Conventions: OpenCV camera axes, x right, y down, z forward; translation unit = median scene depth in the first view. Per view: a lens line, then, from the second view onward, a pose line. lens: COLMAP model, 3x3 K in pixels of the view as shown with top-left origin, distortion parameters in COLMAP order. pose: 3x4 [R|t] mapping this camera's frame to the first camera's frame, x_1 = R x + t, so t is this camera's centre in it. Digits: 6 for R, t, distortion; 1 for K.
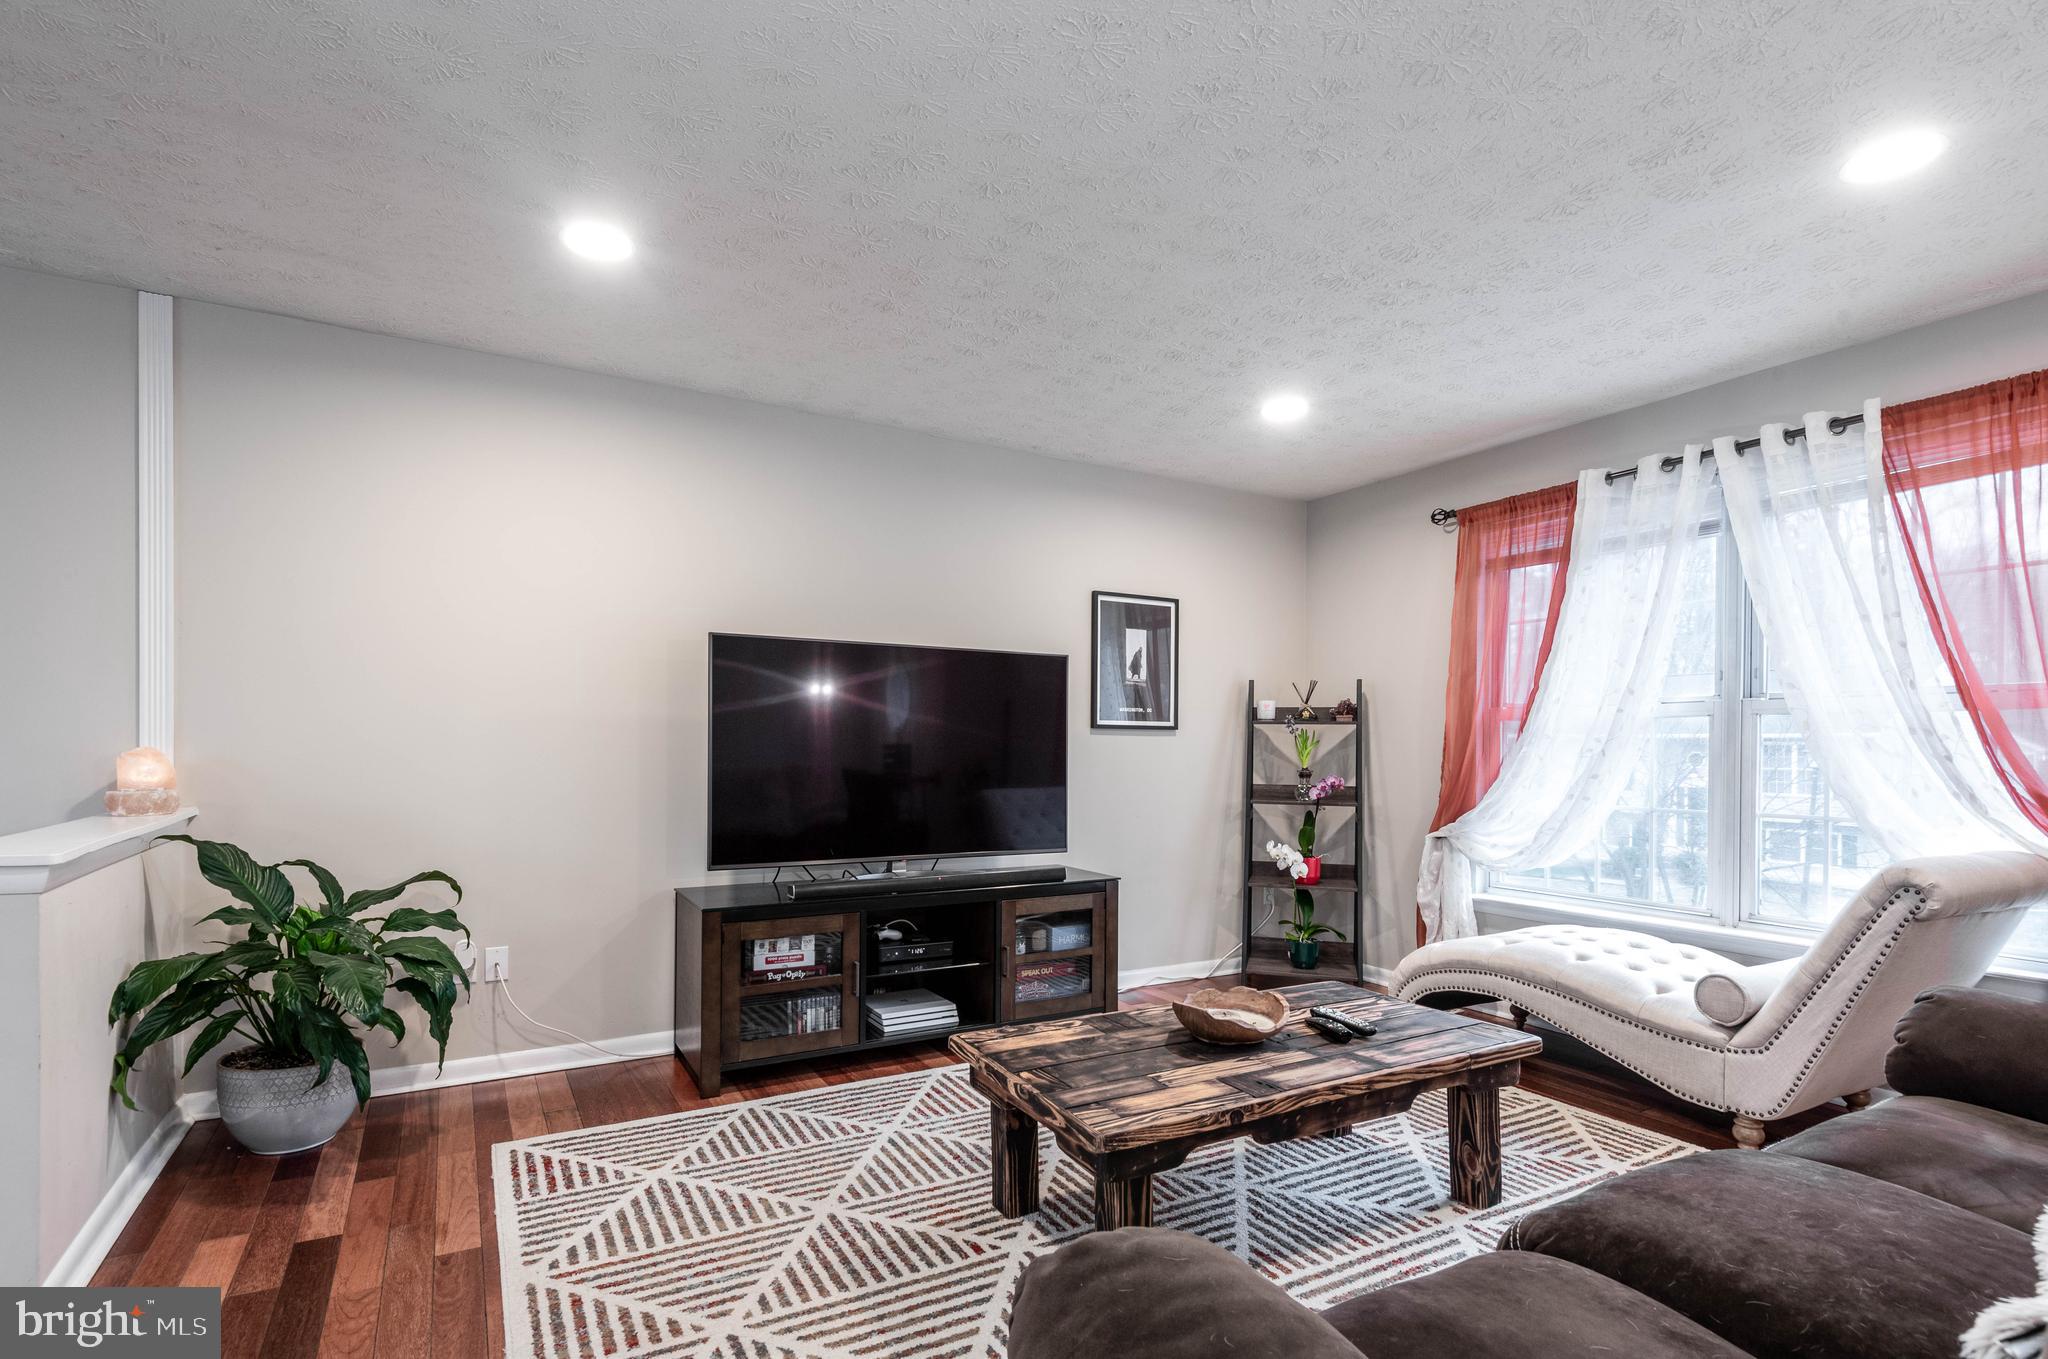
lens RADIAL K [[943.4, 0, 978.0], [0, 943.4, 754.7], [0, 0, 1]] dist [0.025308, -0.021423]
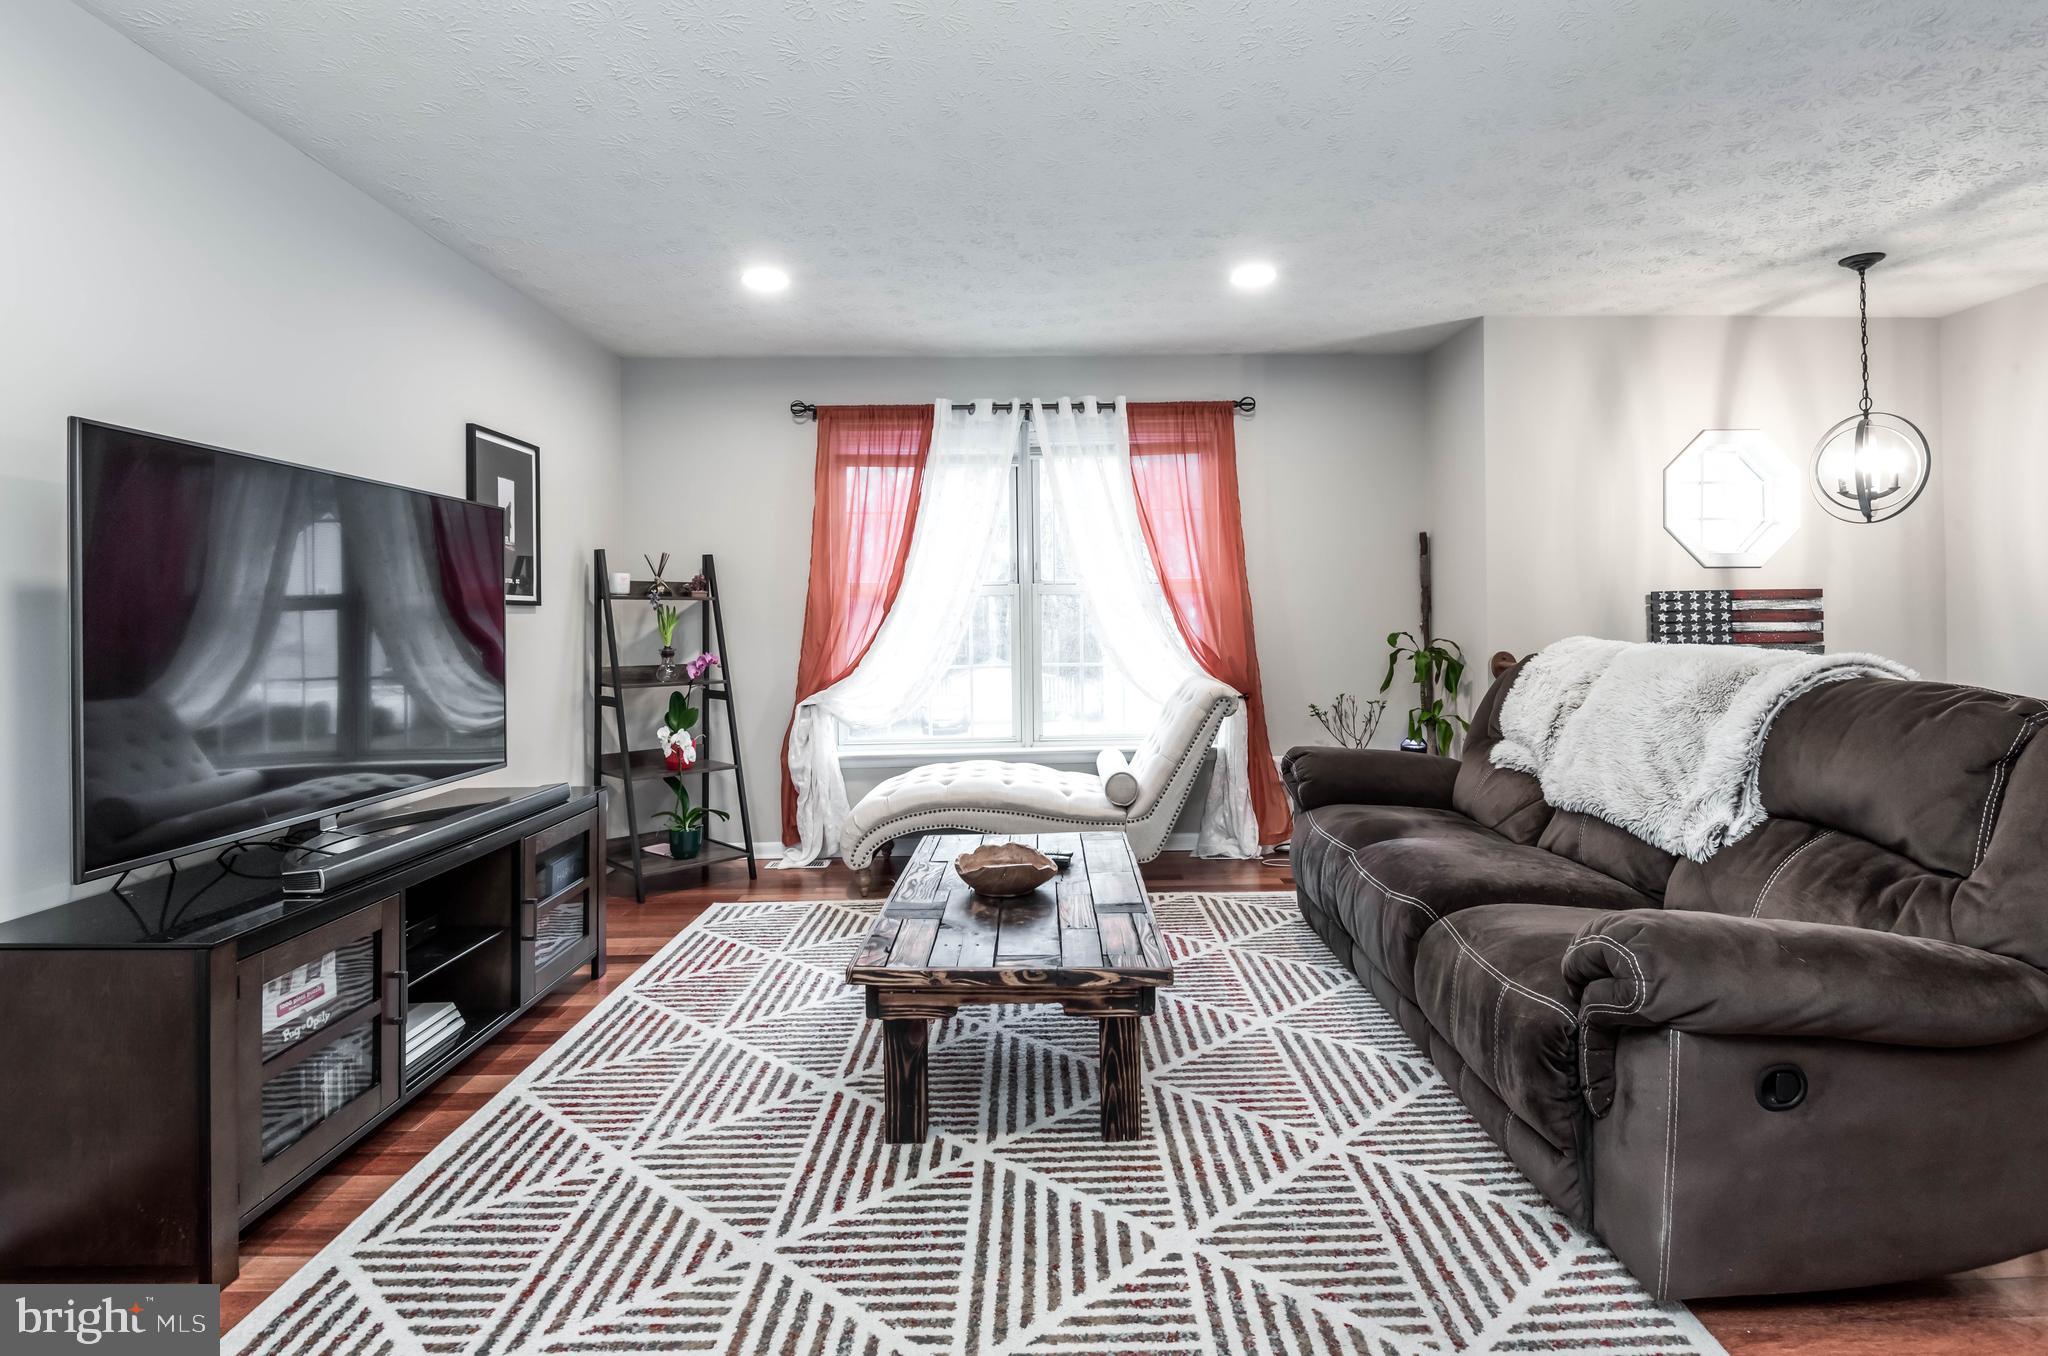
lens RADIAL K [[1017.4, 0, 1022.7], [0, 1017.4, 611.6], [0, 0, 1]] dist [0.001132, -0.000718]
pose [[0.477964, -0.005261, 0.878363, -0.491325], [0.021667, 0.999748, -0.005802, -0.008868], [-0.878112, 0.021805, 0.477958, 0.275552]]
